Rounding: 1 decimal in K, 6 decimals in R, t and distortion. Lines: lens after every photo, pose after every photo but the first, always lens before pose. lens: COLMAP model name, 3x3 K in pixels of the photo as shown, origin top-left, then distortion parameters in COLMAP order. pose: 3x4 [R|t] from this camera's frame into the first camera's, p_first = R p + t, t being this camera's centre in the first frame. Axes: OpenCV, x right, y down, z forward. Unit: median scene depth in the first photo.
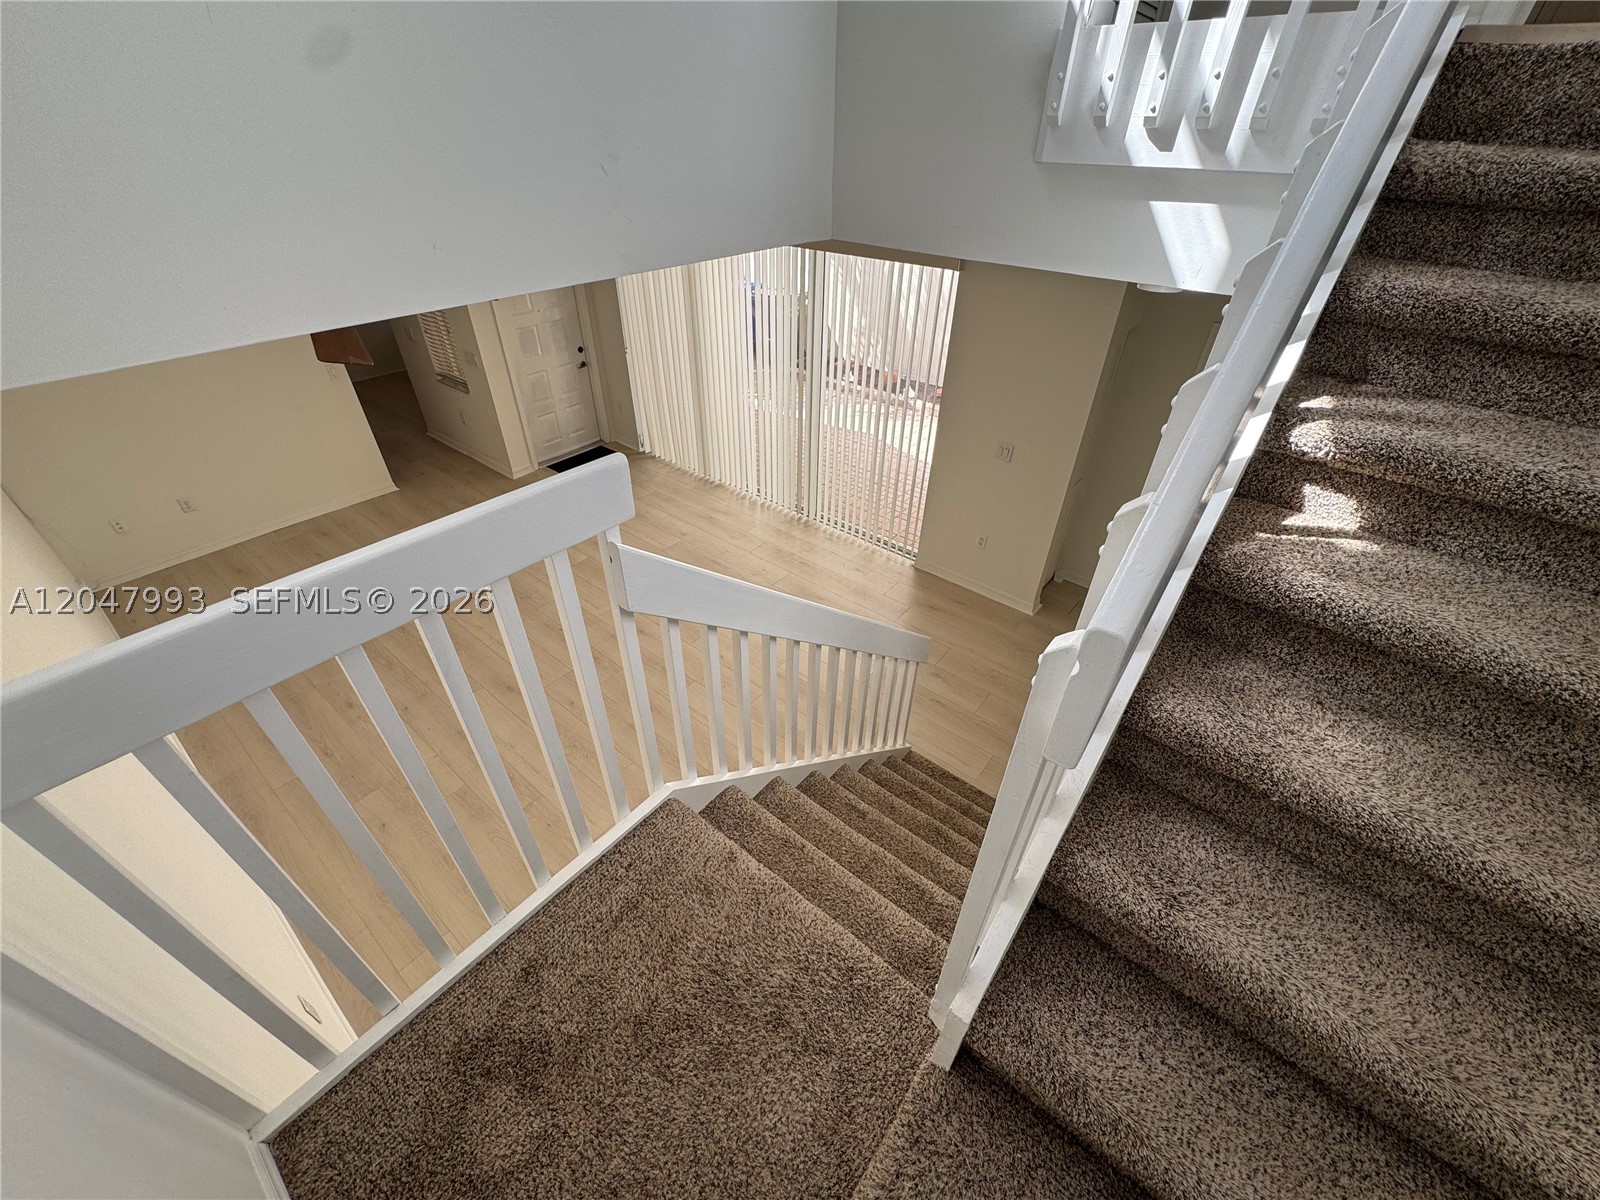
lens RADIAL K [[637.7, 0, 797.7], [0, 637.7, 600.2], [0, 0, 1]] dist [-0.002806, 0.000007]
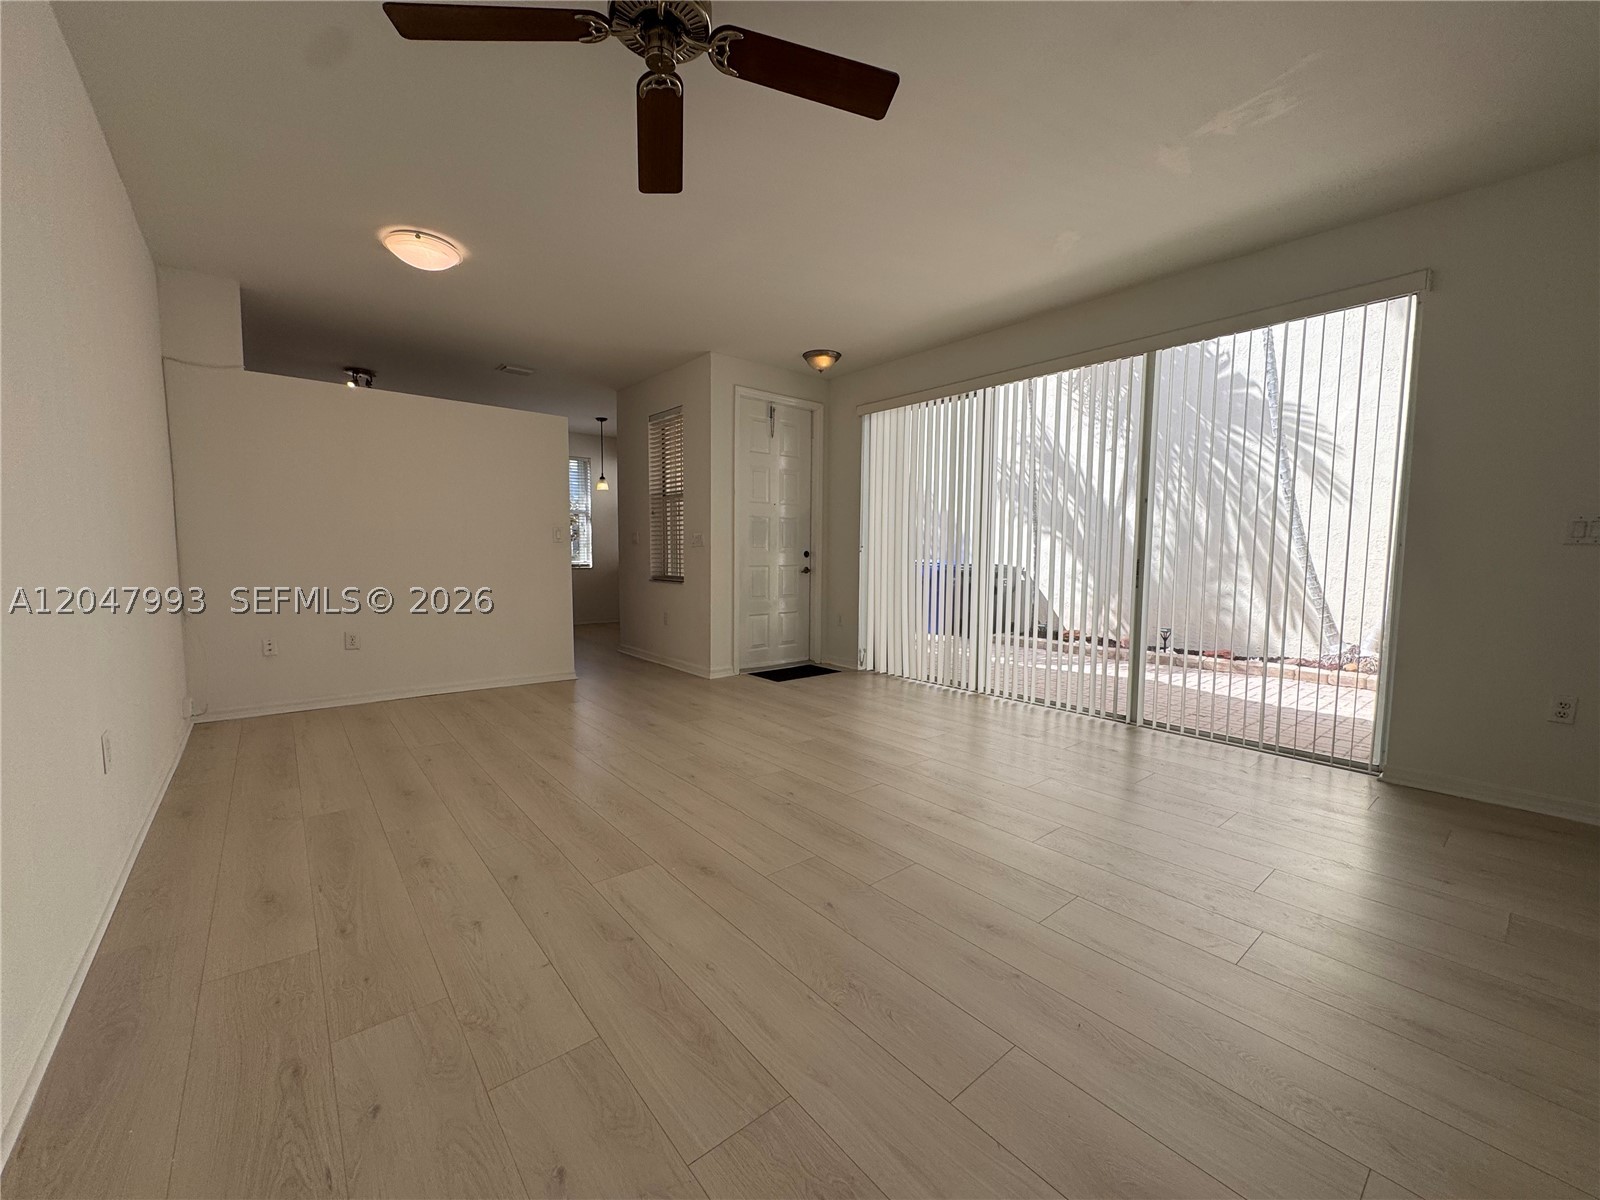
lens RADIAL K [[637.7, 0, 797.7], [0, 637.7, 600.2], [0, 0, 1]] dist [-0.002806, 0.000007]
pose [[0.979653, 0.006503, -0.200595, -0.172689], [-0.114018, 0.840558, -0.529586, 0.137834], [0.165168, 0.541682, 0.824197, 0.293480]]
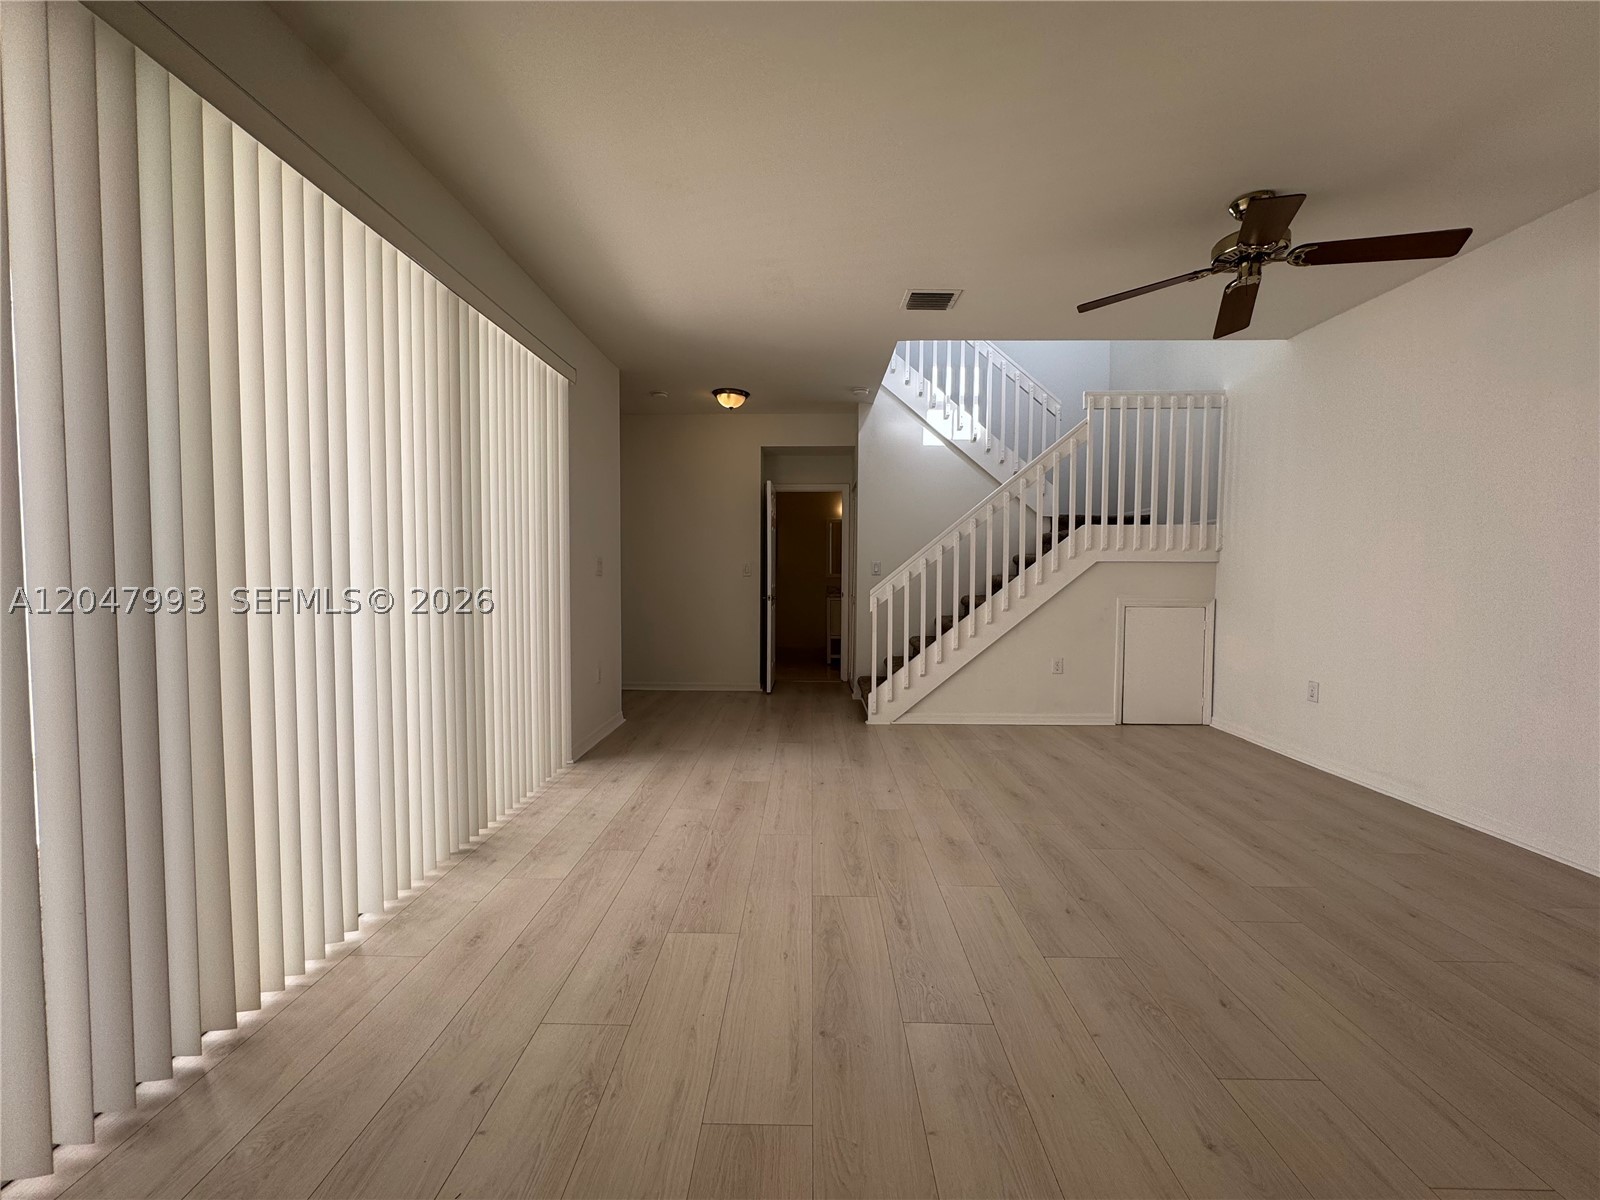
lens RADIAL K [[637.7, 0, 797.7], [0, 637.7, 600.2], [0, 0, 1]] dist [-0.002806, 0.000007]
pose [[-0.612239, -0.055670, 0.788711, -0.423608], [0.465332, 0.781103, 0.416348, -0.301979], [-0.639242, 0.621916, -0.452316, 0.847018]]
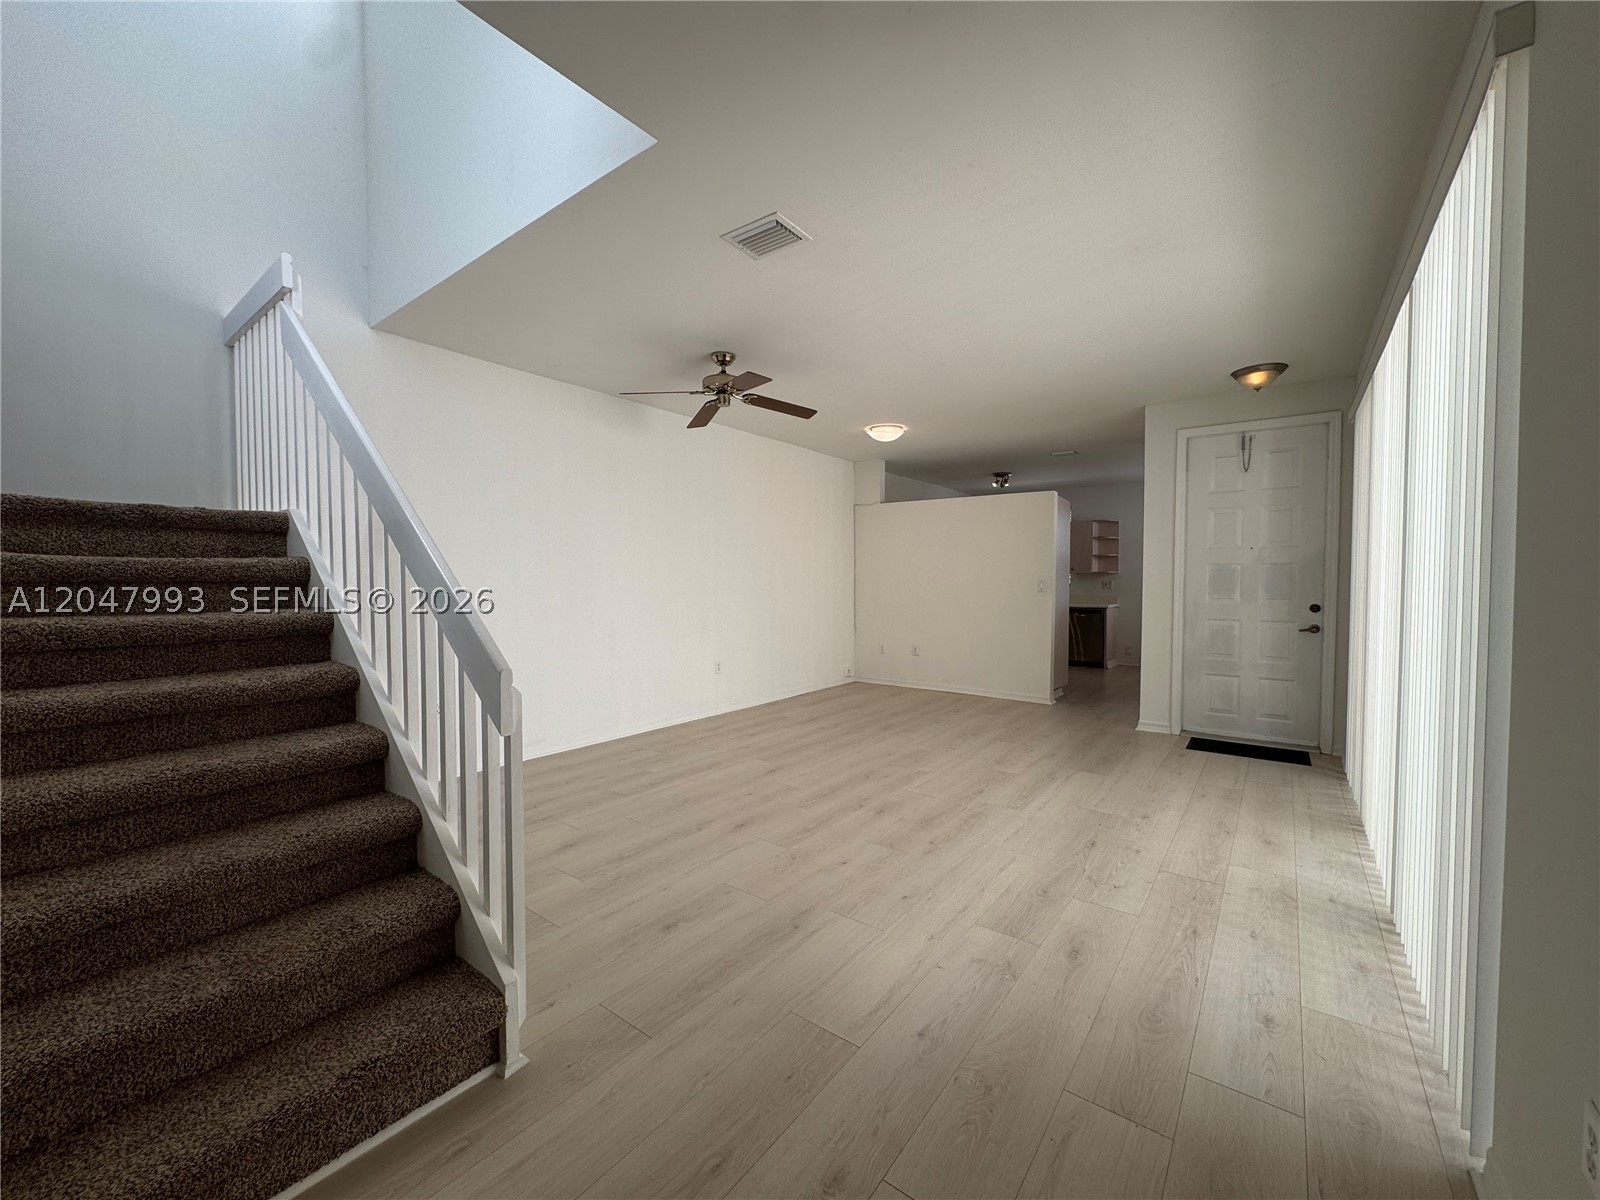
lens RADIAL K [[637.7, 0, 797.7], [0, 637.7, 600.2], [0, 0, 1]] dist [-0.002806, 0.000007]
pose [[0.027699, 0.013713, -0.999522, 0.334693], [-0.603620, 0.797251, -0.005790, -0.056752], [0.796791, 0.603492, 0.030360, 0.525661]]
